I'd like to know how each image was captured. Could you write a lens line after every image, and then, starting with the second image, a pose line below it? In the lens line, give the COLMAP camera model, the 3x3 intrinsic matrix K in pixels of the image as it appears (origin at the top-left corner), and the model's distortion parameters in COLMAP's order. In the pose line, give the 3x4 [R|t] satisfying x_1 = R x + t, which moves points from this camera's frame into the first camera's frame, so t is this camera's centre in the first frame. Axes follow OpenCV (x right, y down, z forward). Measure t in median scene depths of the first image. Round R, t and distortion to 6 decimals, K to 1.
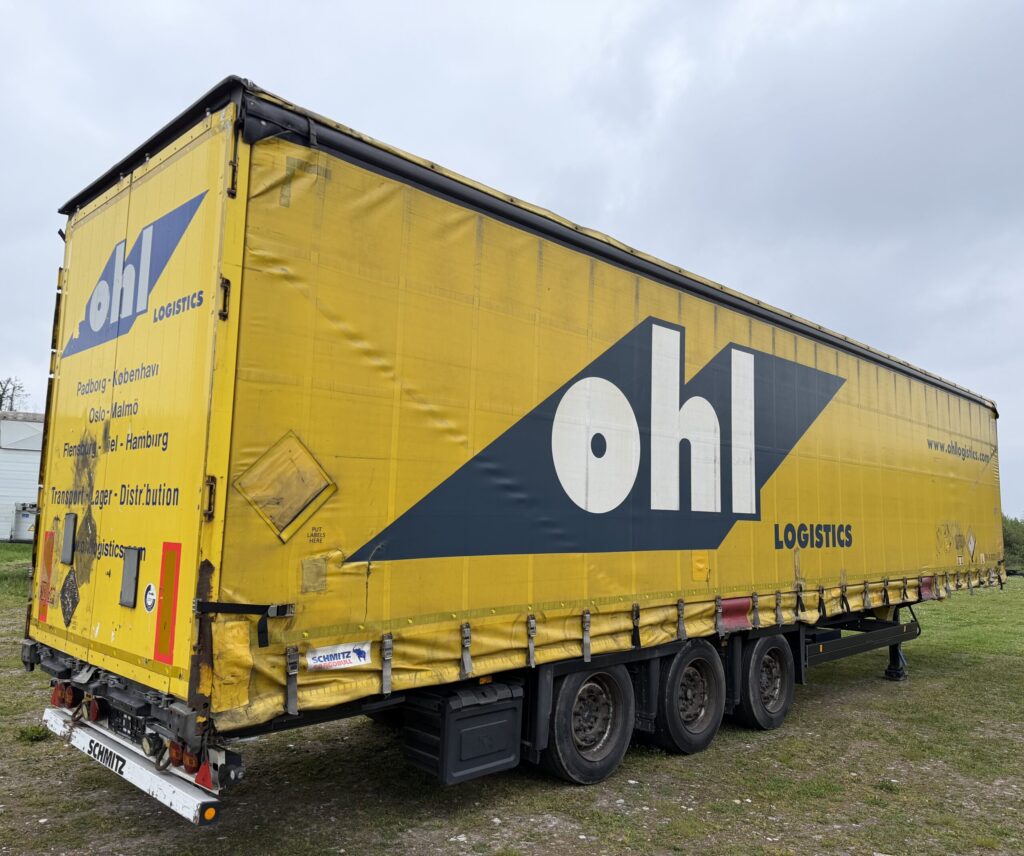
lens RADIAL K [[807.8, 0, 512.0], [0, 807.8, 428.0], [0, 0, 1]] dist [0.018172, -0.007506]
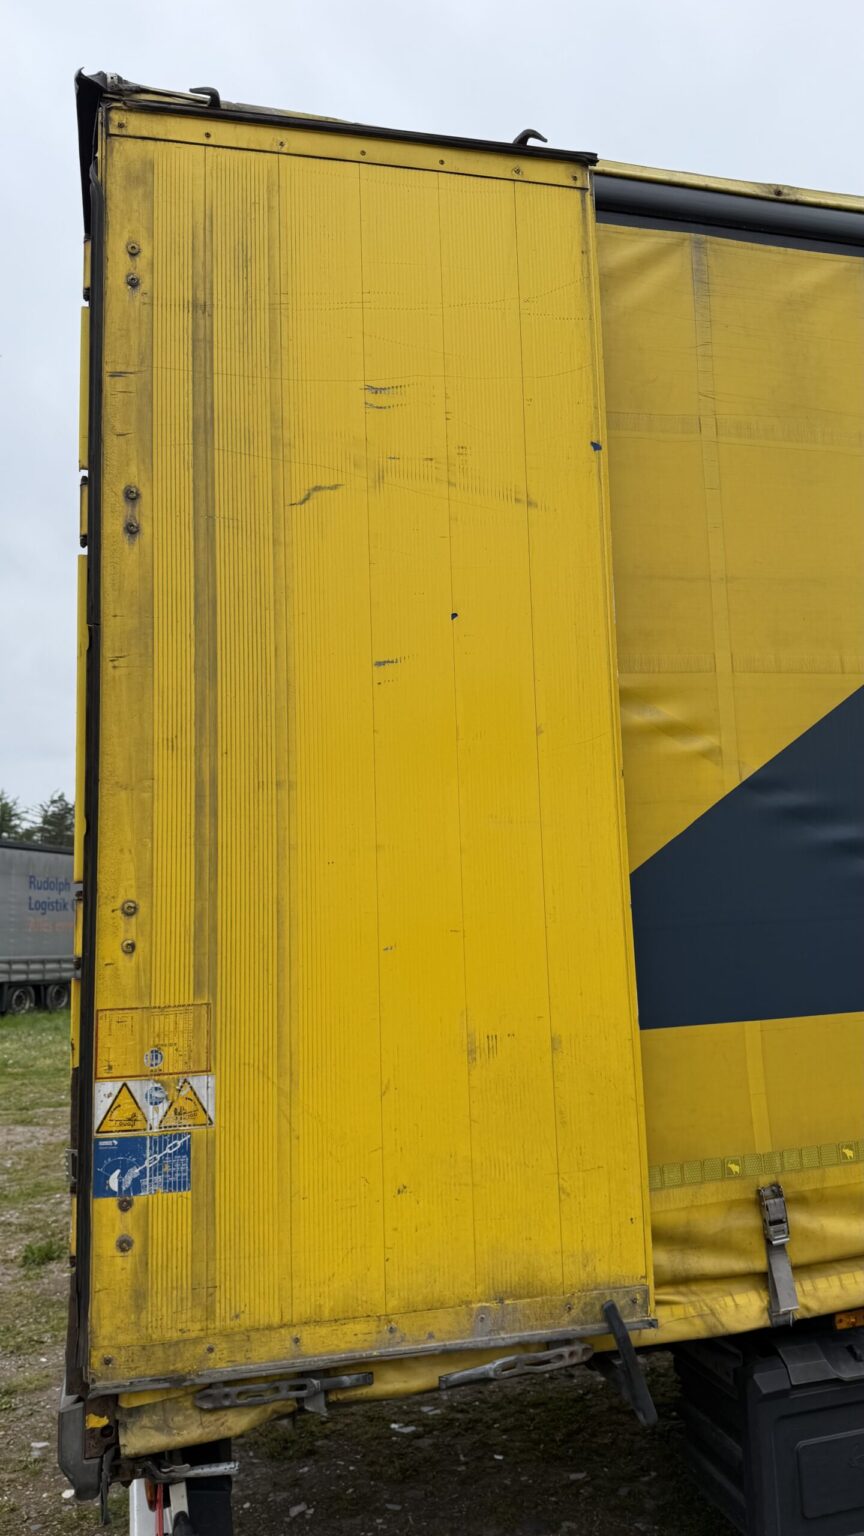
lens RADIAL K [[1098.4, 0, 432.0], [0, 1098.4, 768.0], [0, 0, 1]] dist [-0.010102, -0.003353]
pose [[0.862659, -0.131886, -0.488288, 0.089657], [0.119934, 0.991210, -0.055836, 0.039194], [0.491360, -0.010395, 0.870895, 0.408188]]
